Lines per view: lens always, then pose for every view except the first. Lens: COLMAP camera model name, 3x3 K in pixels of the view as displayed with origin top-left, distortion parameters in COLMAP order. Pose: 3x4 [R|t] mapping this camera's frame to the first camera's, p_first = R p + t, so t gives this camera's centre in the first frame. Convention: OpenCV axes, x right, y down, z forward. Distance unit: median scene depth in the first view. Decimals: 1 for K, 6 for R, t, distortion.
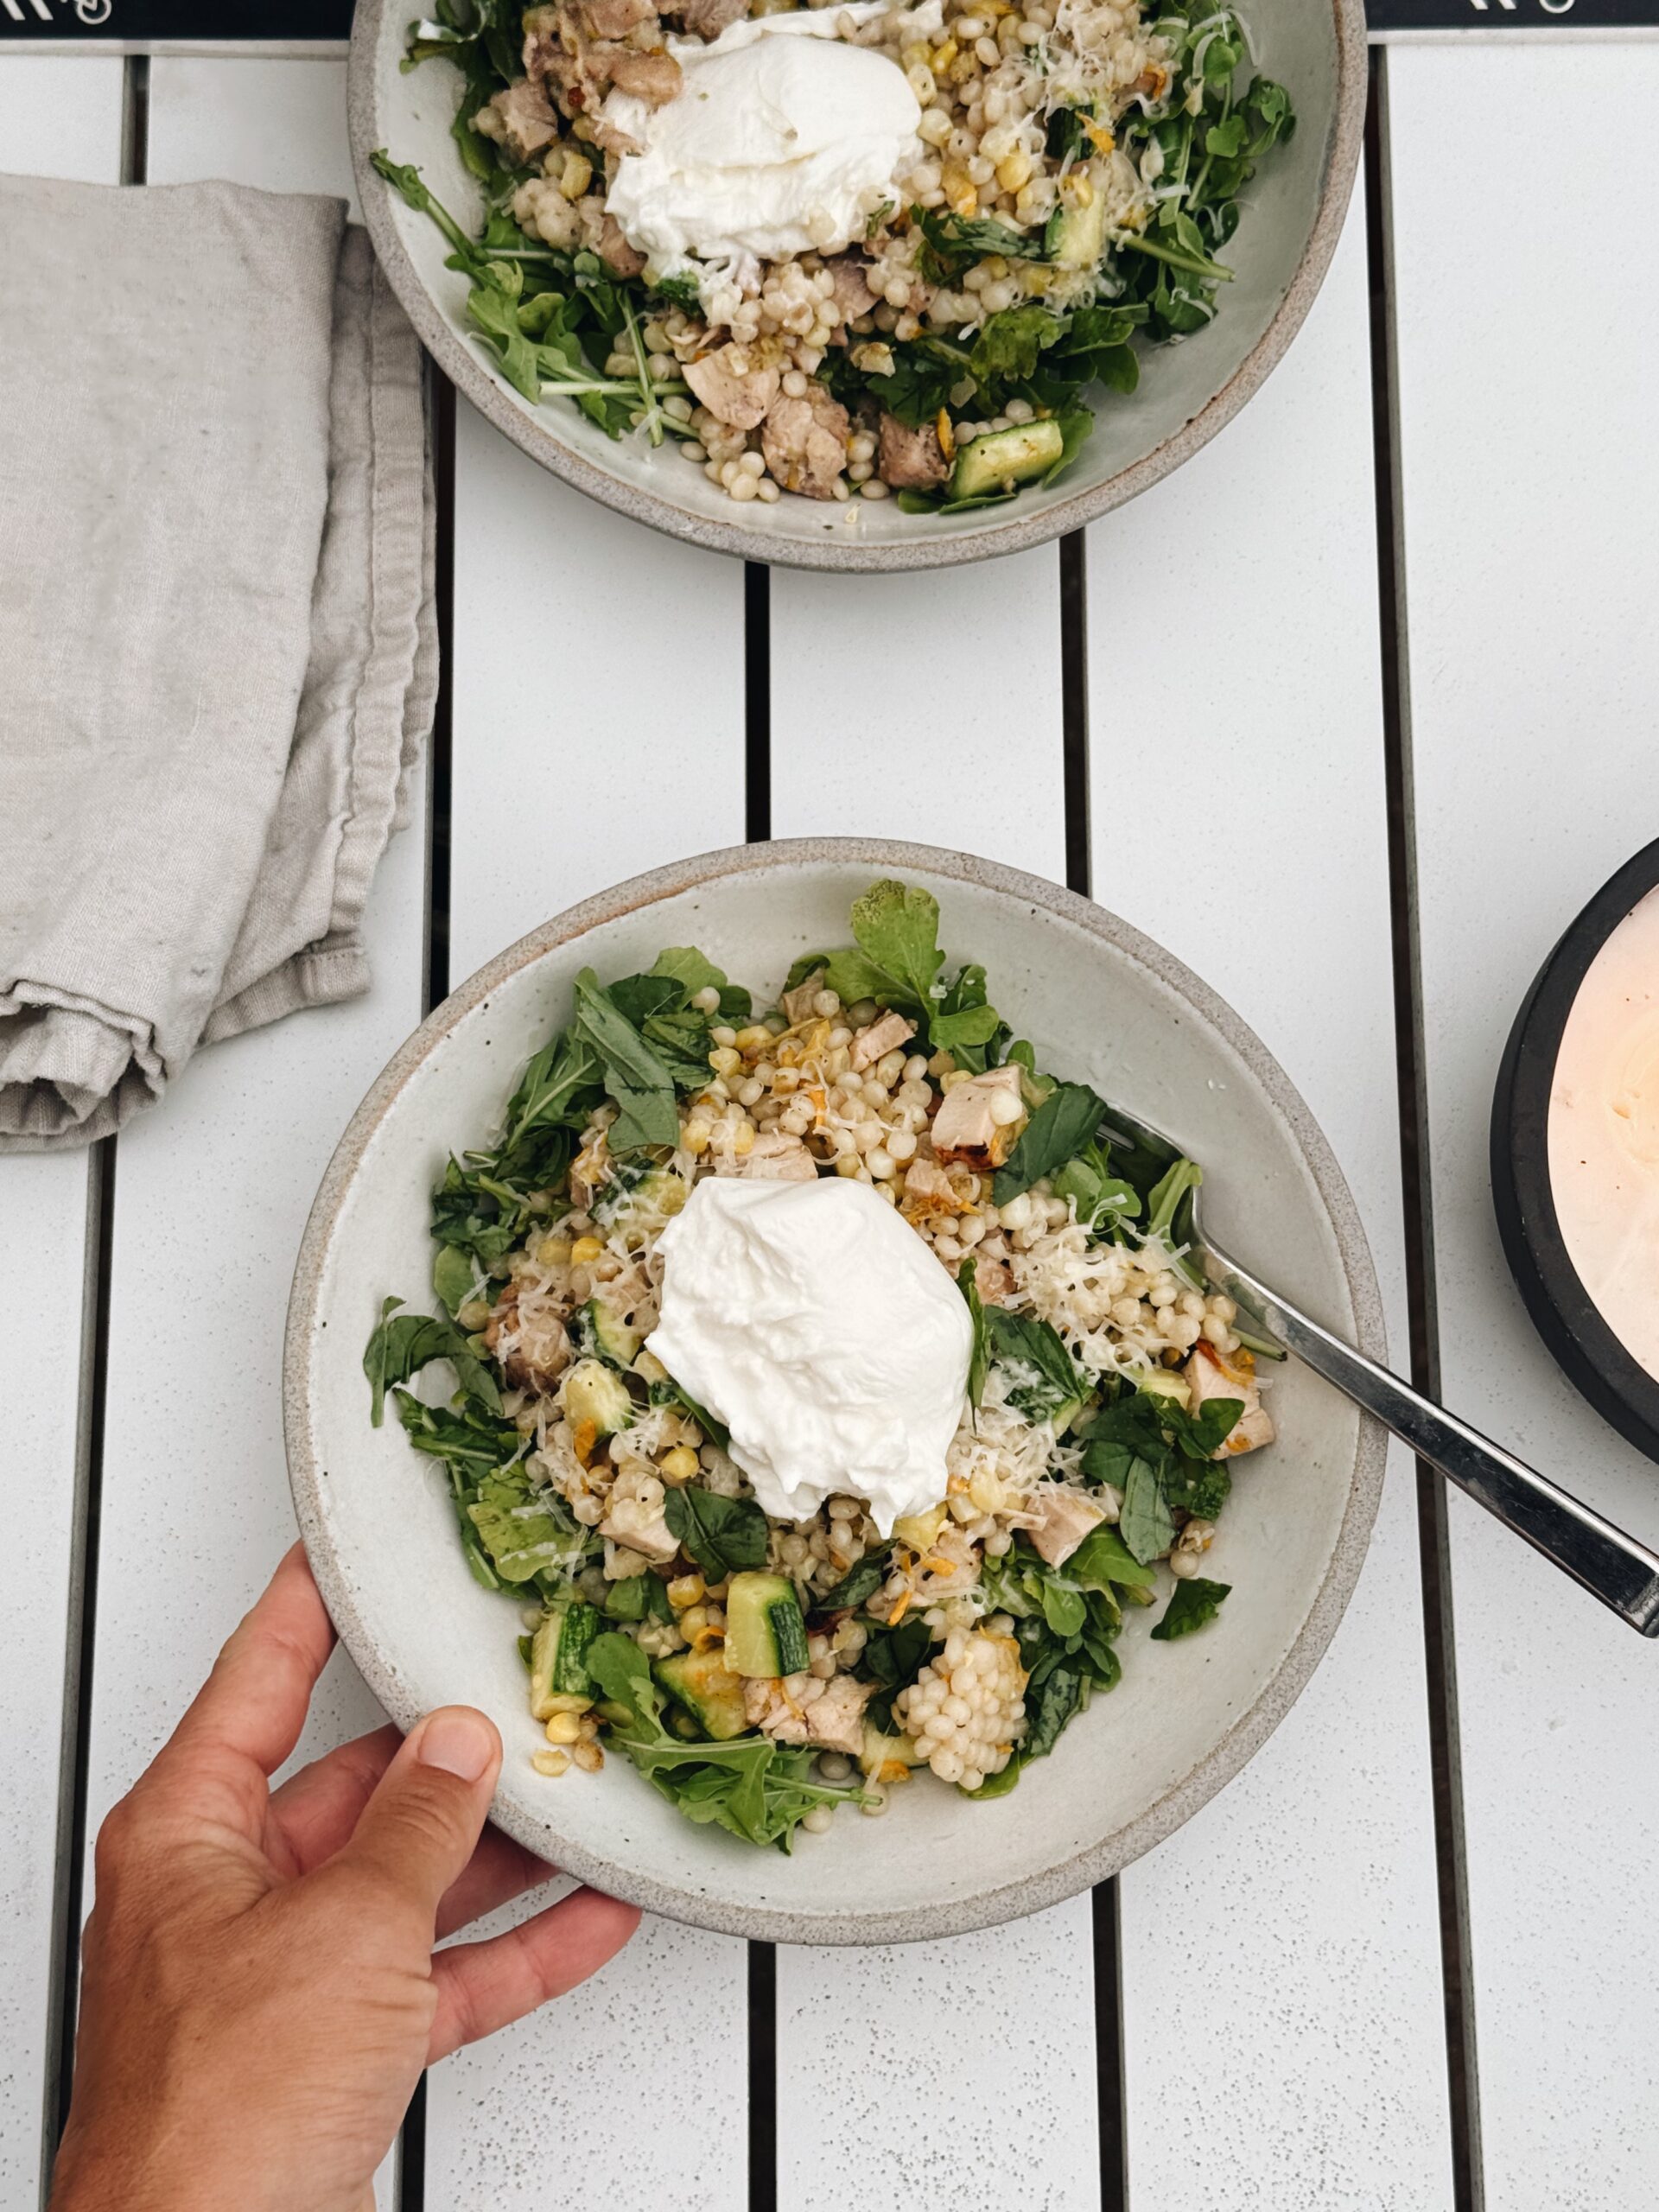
lens RADIAL K [[3099.2, 0, 829.5], [0, 3099.2, 1106.0], [0, 0, 1]] dist [0.245080, 0.006454]
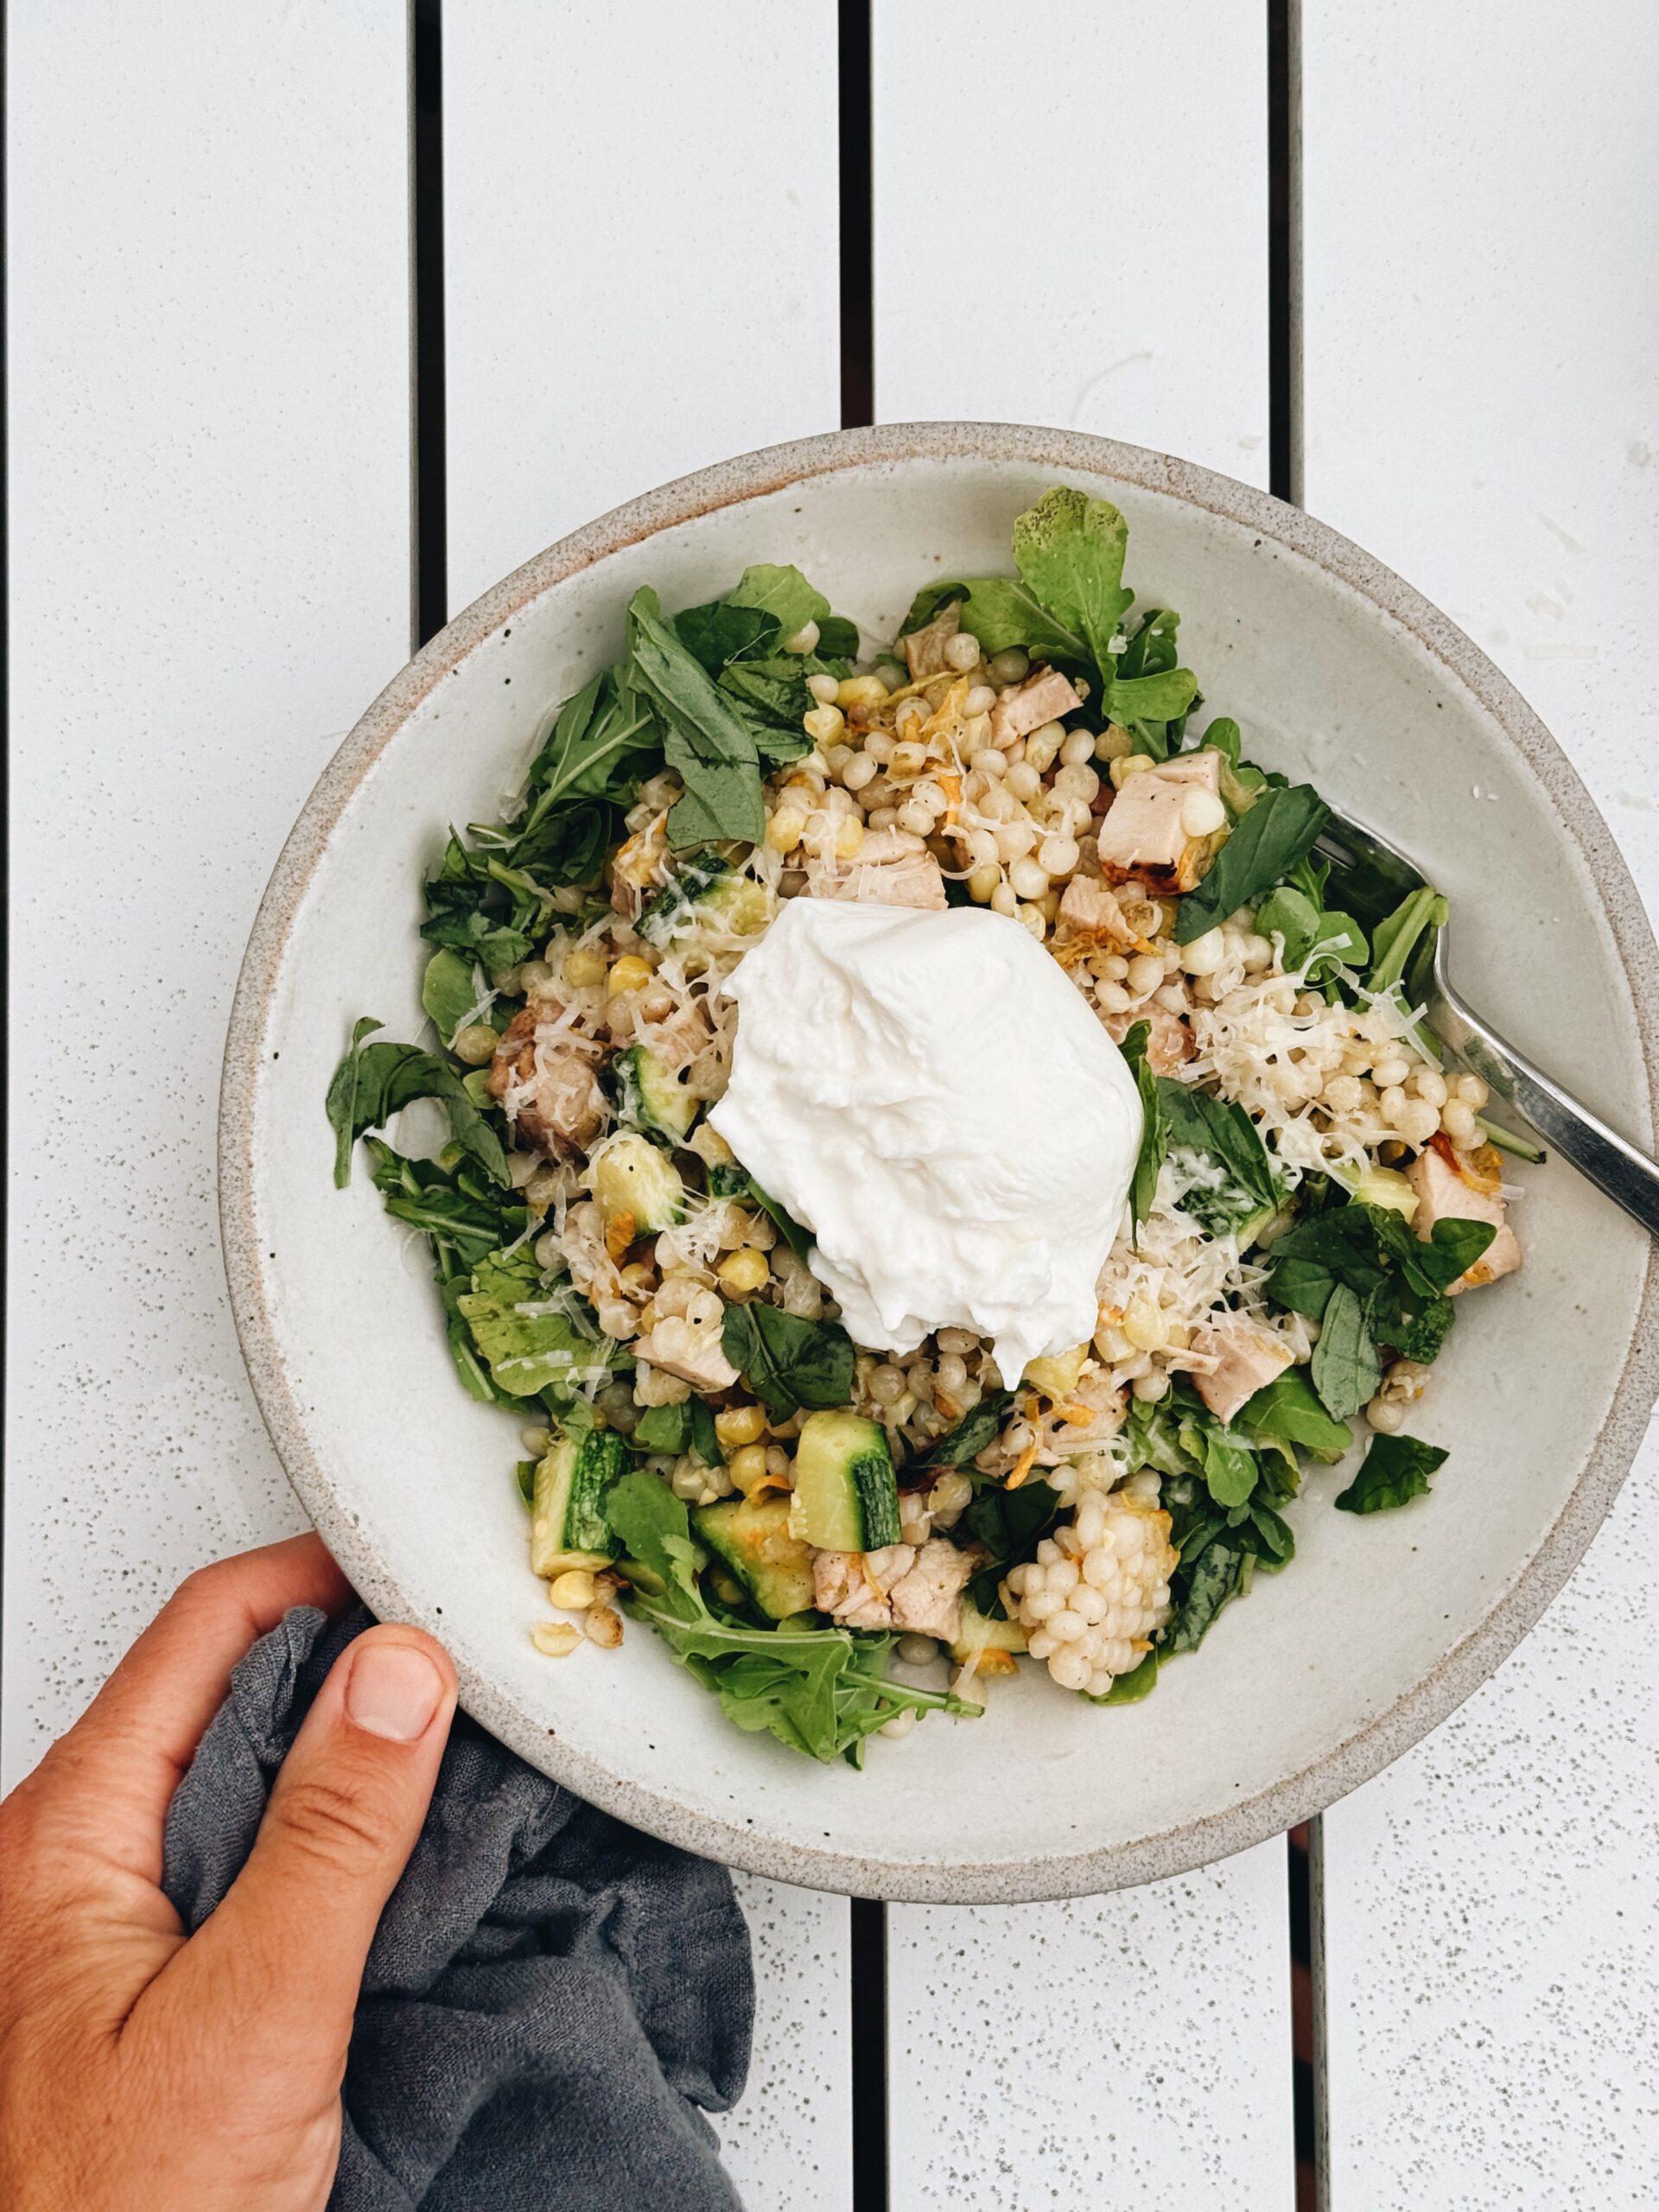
lens RADIAL K [[3087.9, 0, 830.0], [0, 3087.9, 1070.1], [0, 0, 1]] dist [0.174861, -0.008312]
pose [[0.998202, 0.055289, 0.023150, -0.045968], [-0.058079, 0.987646, 0.145540, -0.041523], [-0.014817, -0.146622, 0.989082, 0.260399]]
